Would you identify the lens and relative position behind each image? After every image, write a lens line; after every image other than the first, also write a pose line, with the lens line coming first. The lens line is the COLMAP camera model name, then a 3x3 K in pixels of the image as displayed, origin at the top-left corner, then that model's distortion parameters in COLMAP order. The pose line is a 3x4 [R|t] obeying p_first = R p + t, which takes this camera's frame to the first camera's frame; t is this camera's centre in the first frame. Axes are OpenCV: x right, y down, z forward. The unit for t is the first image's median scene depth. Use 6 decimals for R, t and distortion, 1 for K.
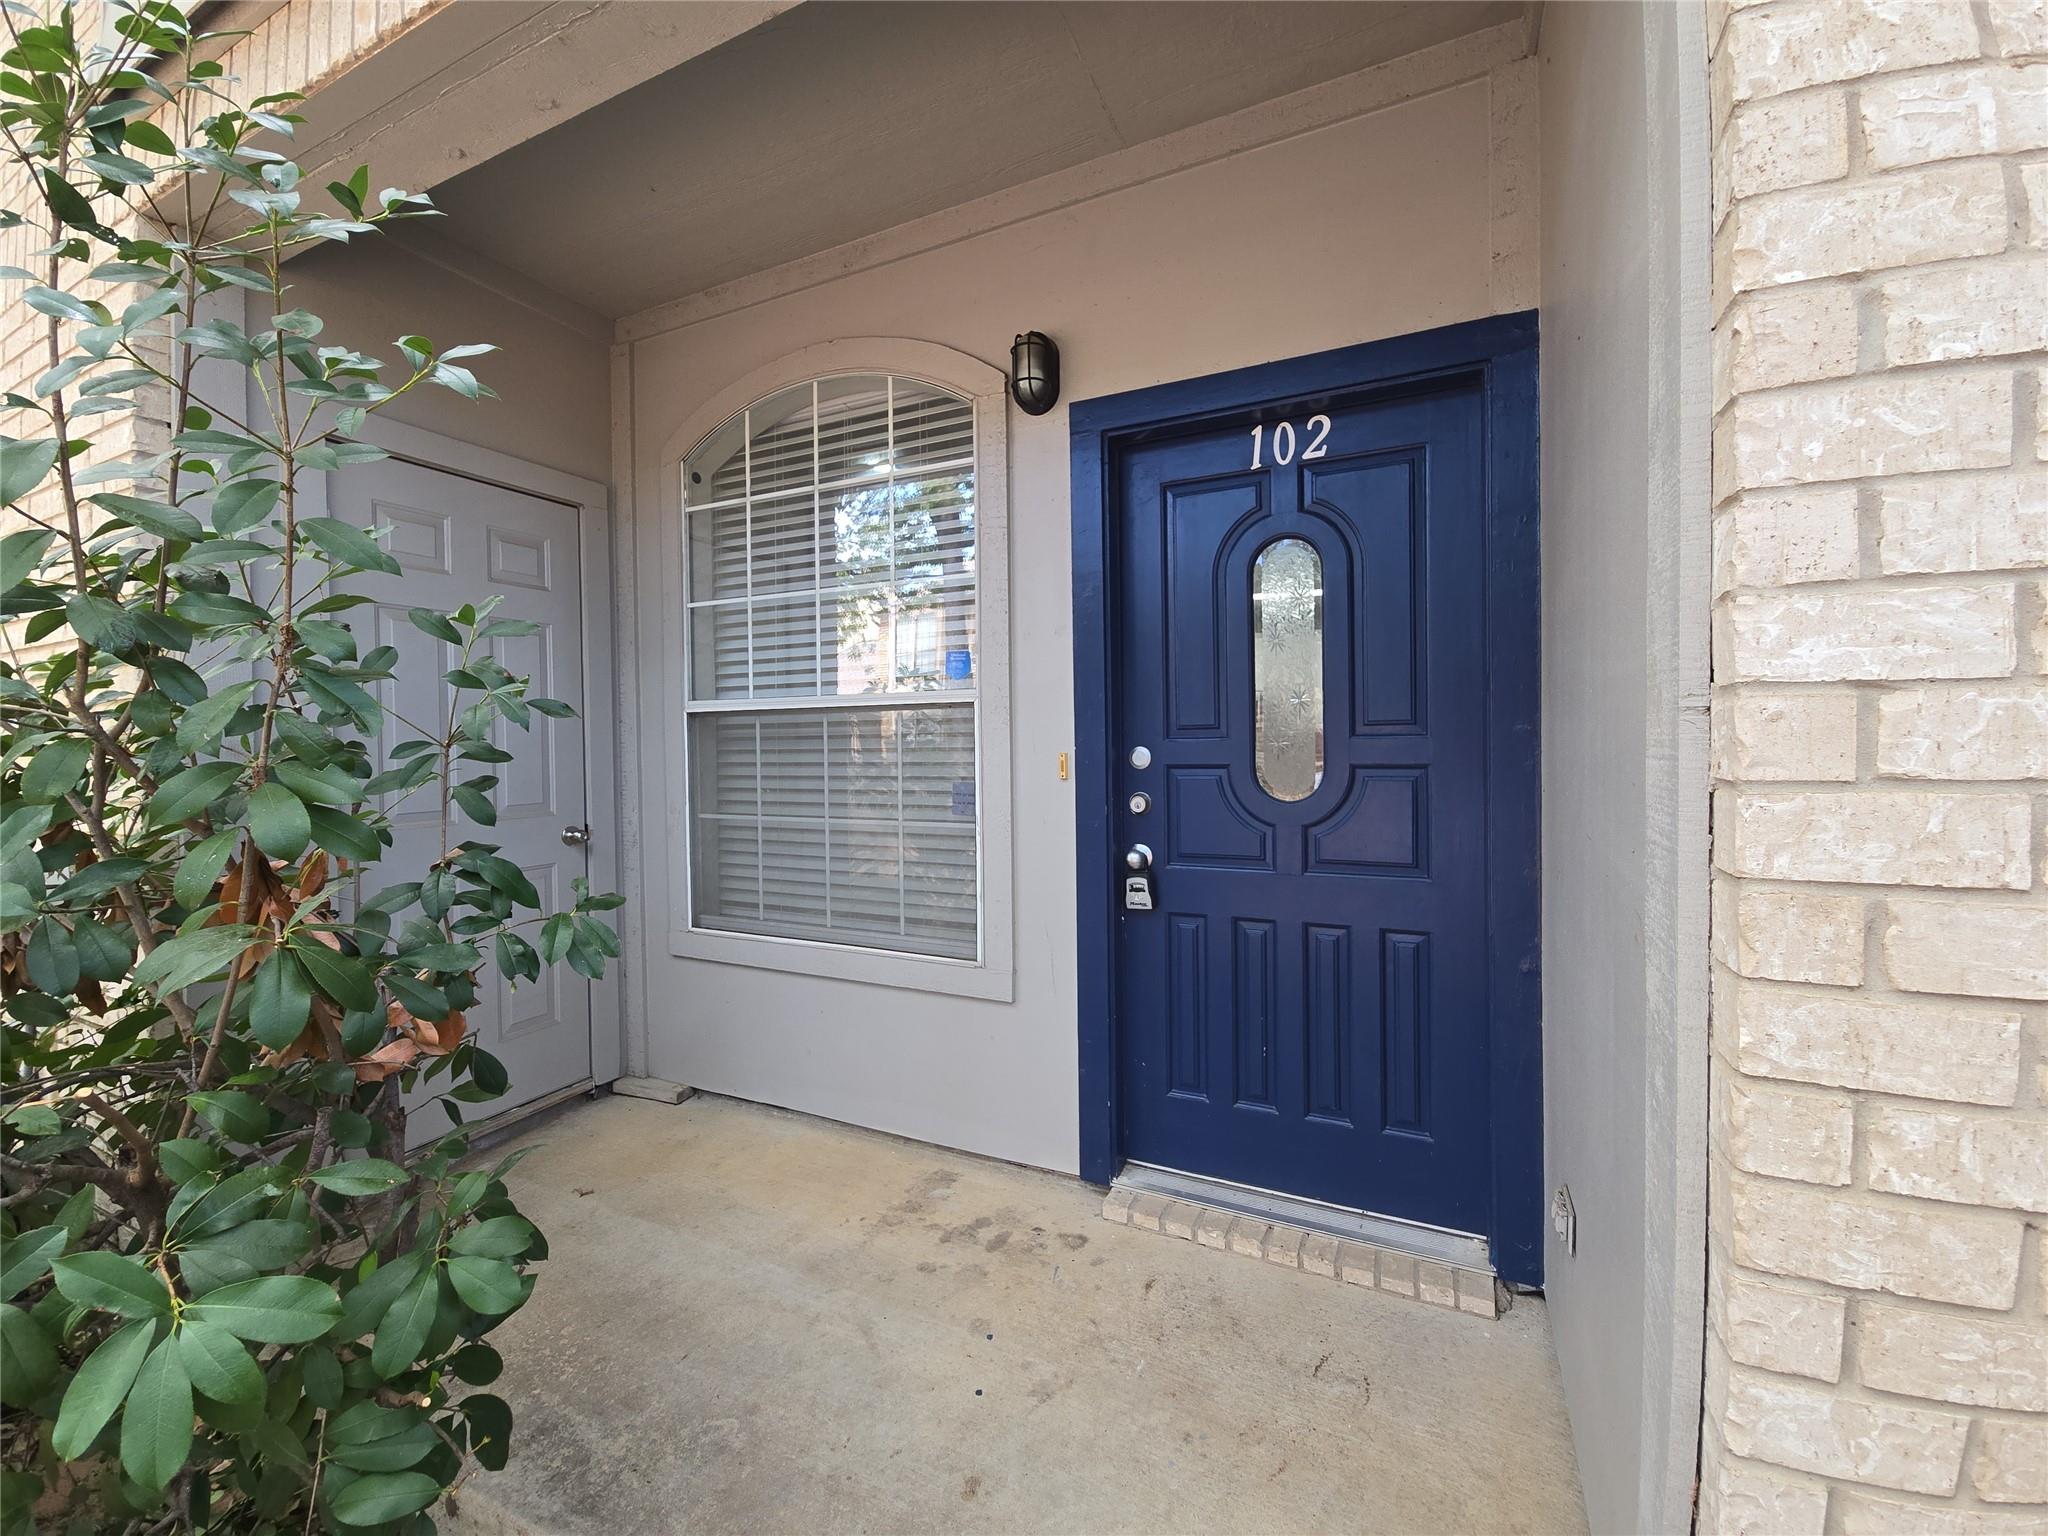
lens RADIAL K [[836.6, 0, 1020.7], [0, 836.6, 754.6], [0, 0, 1]] dist [0.002302, -0.000809]
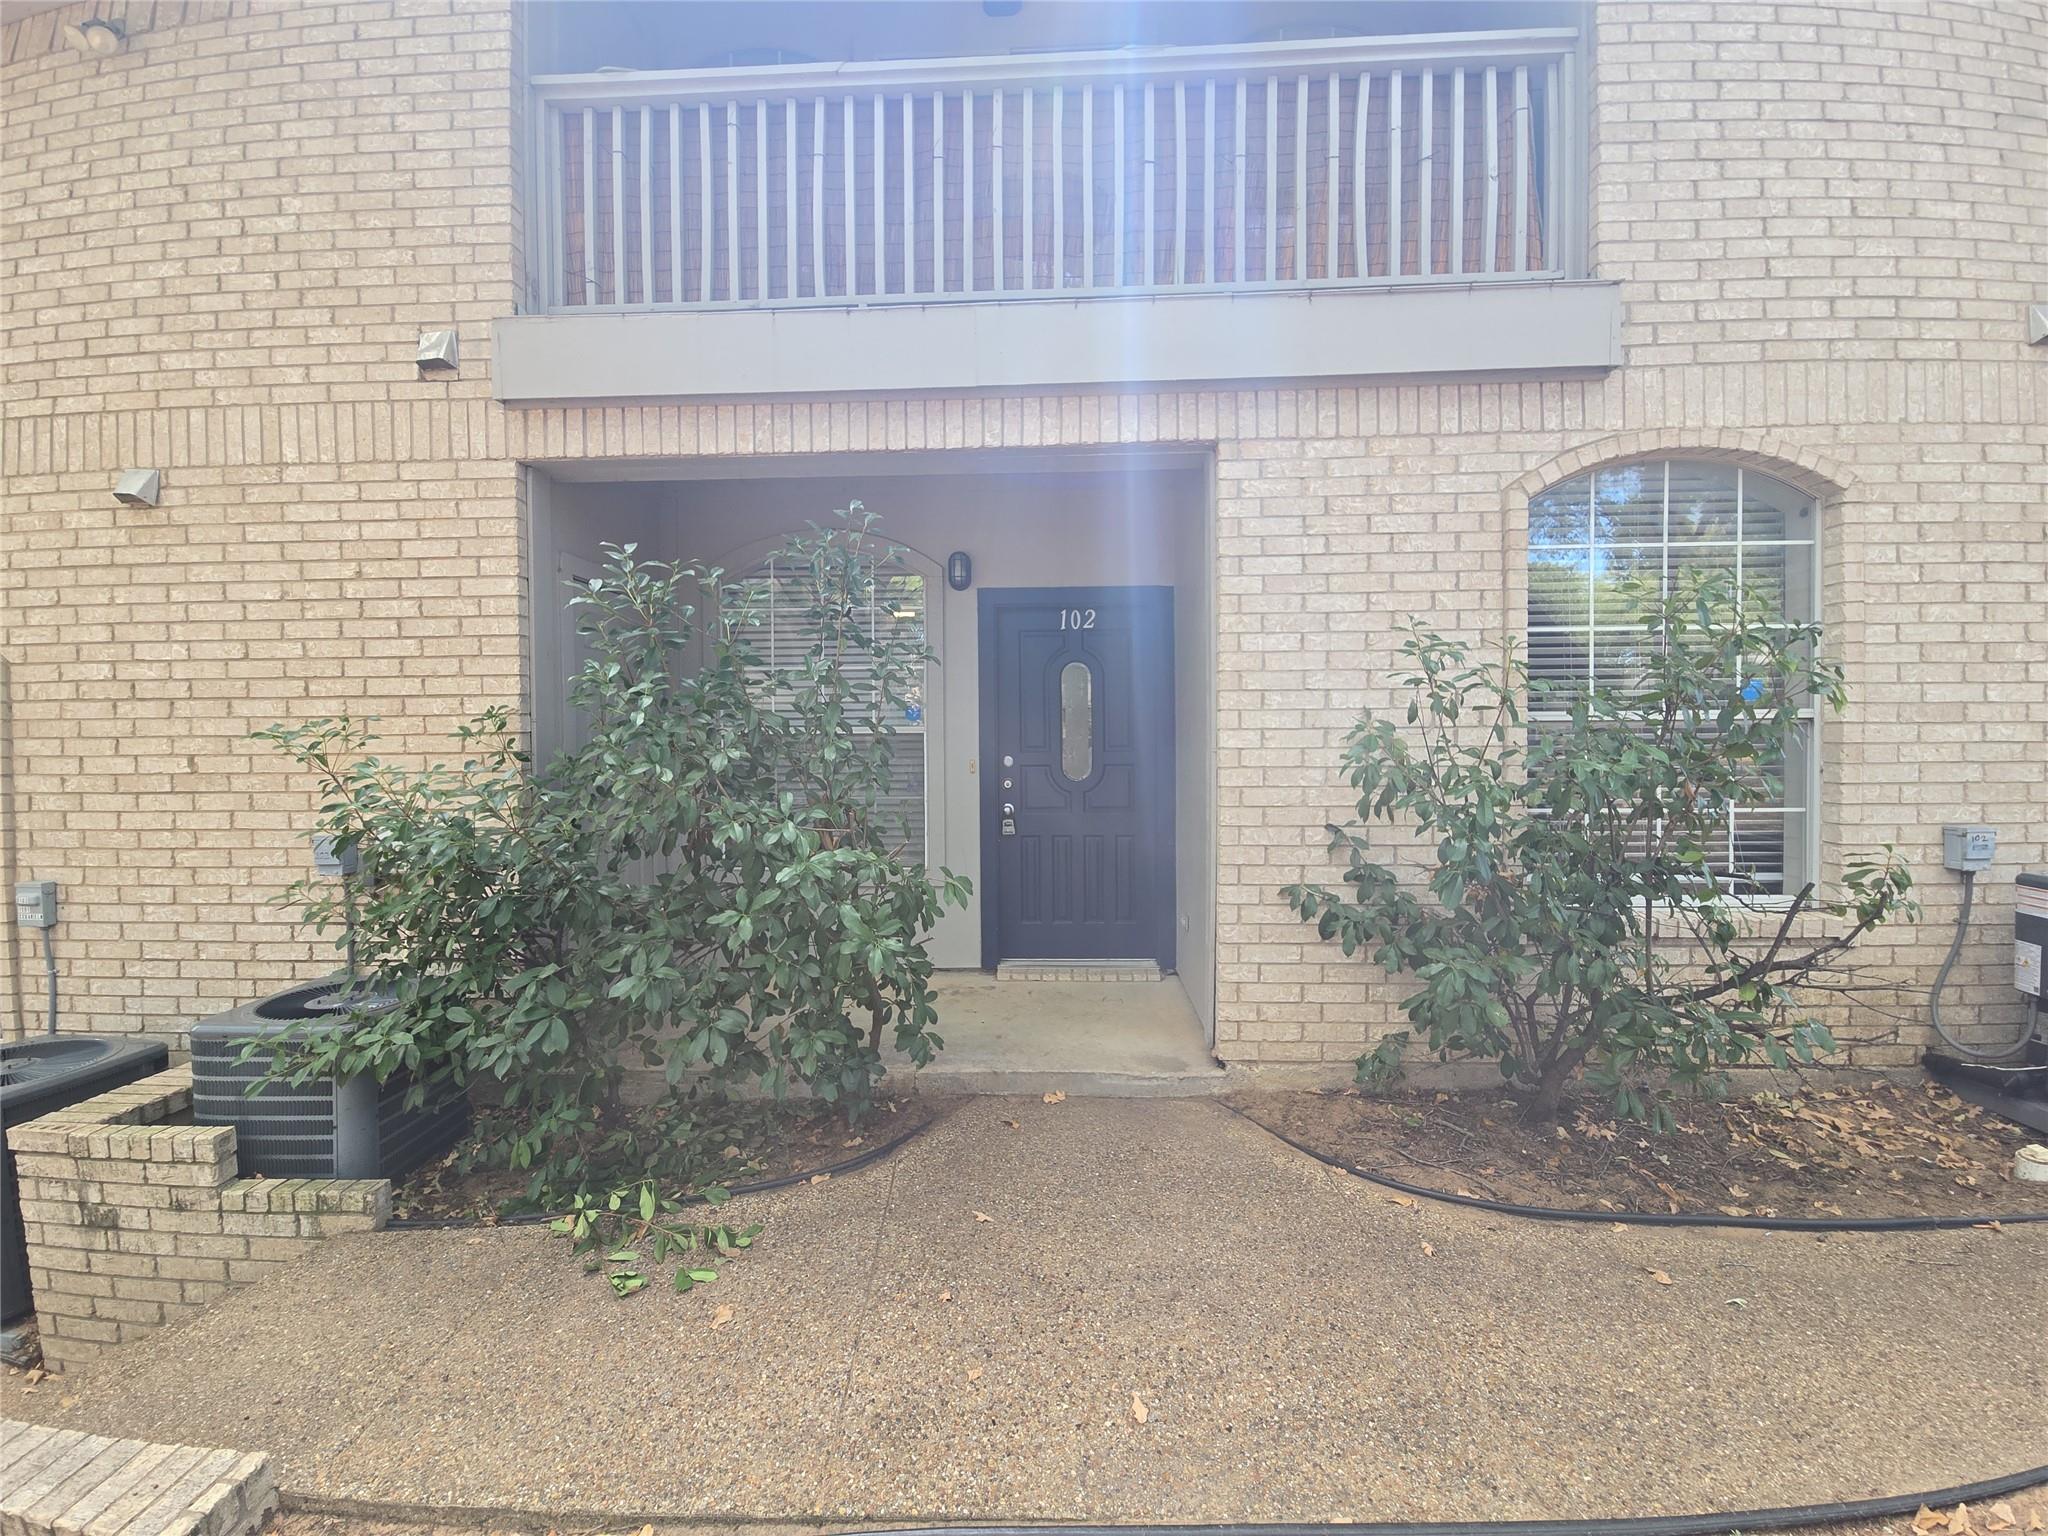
lens RADIAL K [[836.6, 0, 1020.7], [0, 836.6, 754.6], [0, 0, 1]] dist [0.002302, -0.000809]
pose [[0.918798, -0.004569, 0.394701, -0.662049], [0.004145, 0.999990, 0.001928, -0.017525], [-0.394706, -0.000136, 0.918807, -0.933841]]
